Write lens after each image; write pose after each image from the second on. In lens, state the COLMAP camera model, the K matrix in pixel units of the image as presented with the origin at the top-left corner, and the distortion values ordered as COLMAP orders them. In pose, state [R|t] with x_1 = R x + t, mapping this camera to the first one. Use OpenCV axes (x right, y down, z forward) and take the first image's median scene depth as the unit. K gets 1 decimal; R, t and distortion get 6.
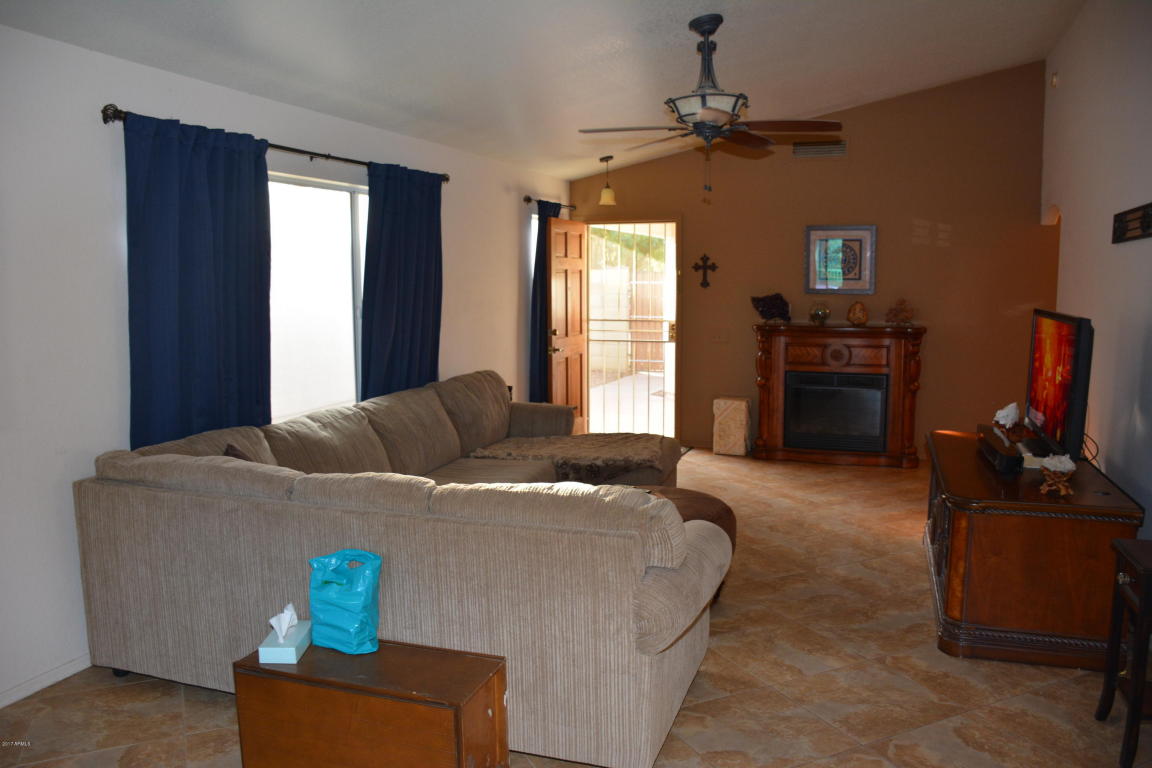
lens RADIAL K [[902.8, 0, 574.5], [0, 902.8, 394.3], [0, 0, 1]] dist [-0.151605, 0.105538]
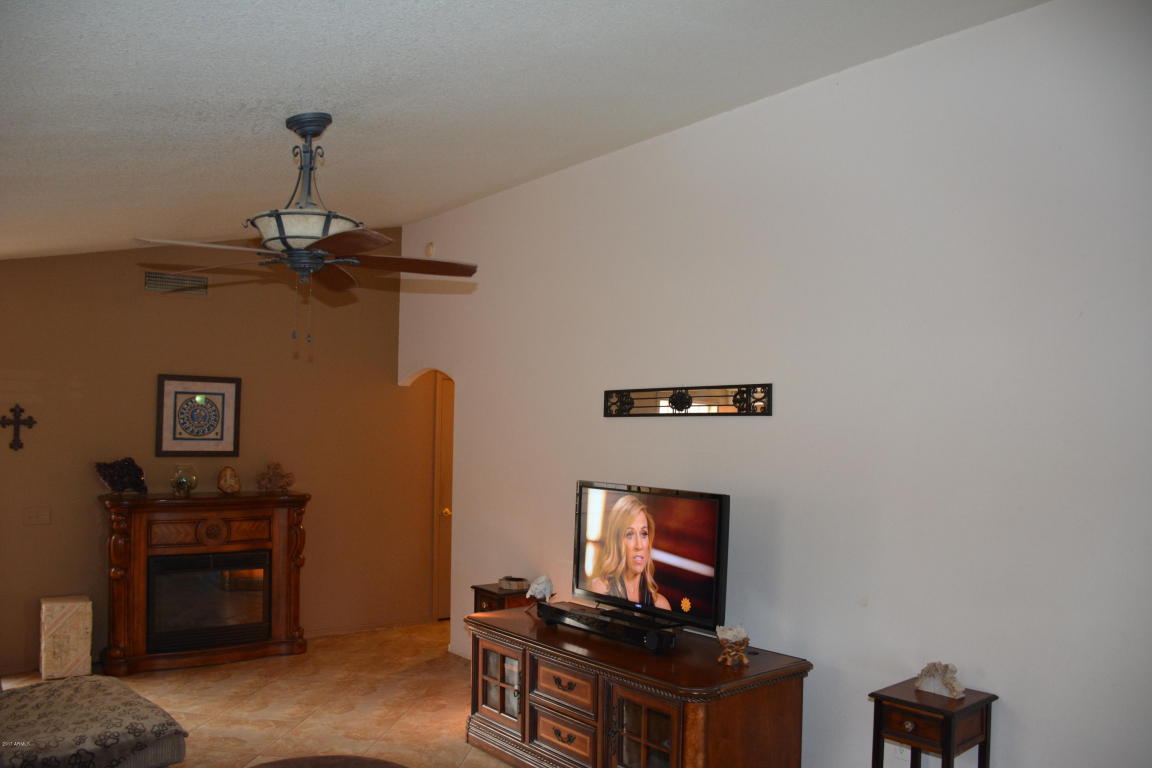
lens RADIAL K [[902.8, 0, 574.5], [0, 902.8, 394.3], [0, 0, 1]] dist [-0.151605, 0.105538]
pose [[0.526653, 0.043128, 0.848986, -0.230428], [0.088575, 0.990492, -0.105262, -0.054557], [-0.845453, 0.130636, 0.517825, 0.273517]]
